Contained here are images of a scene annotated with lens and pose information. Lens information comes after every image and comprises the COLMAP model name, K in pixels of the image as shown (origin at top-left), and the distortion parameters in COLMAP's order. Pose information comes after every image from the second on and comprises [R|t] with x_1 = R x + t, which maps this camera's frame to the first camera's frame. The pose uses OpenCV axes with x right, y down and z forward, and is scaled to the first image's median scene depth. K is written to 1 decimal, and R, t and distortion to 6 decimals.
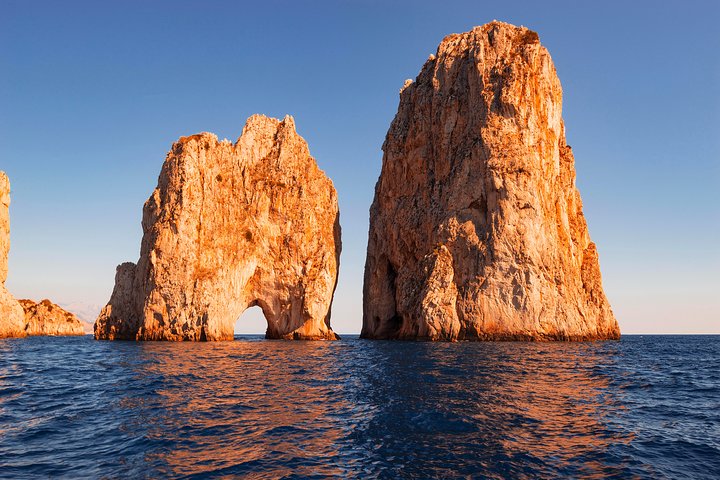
lens RADIAL K [[504.1, 0, 358.9], [0, 504.1, 262.5], [0, 0, 1]] dist [-0.001224, 0.000466]
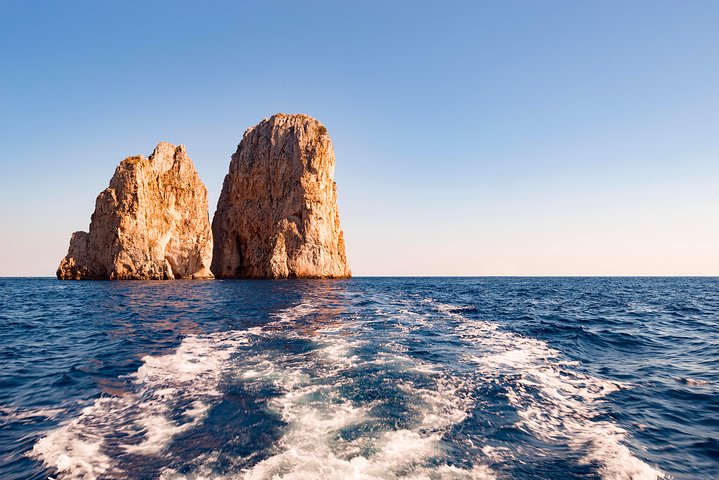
lens RADIAL K [[503.4, 0, 358.4], [0, 503.4, 262.5], [0, 0, 1]] dist [-0.001224, 0.000466]
pose [[0.865718, 0.012134, 0.500385, -0.578861], [-0.068373, 0.993202, 0.094208, -0.129471], [-0.495840, -0.115771, 0.860662, -0.930671]]
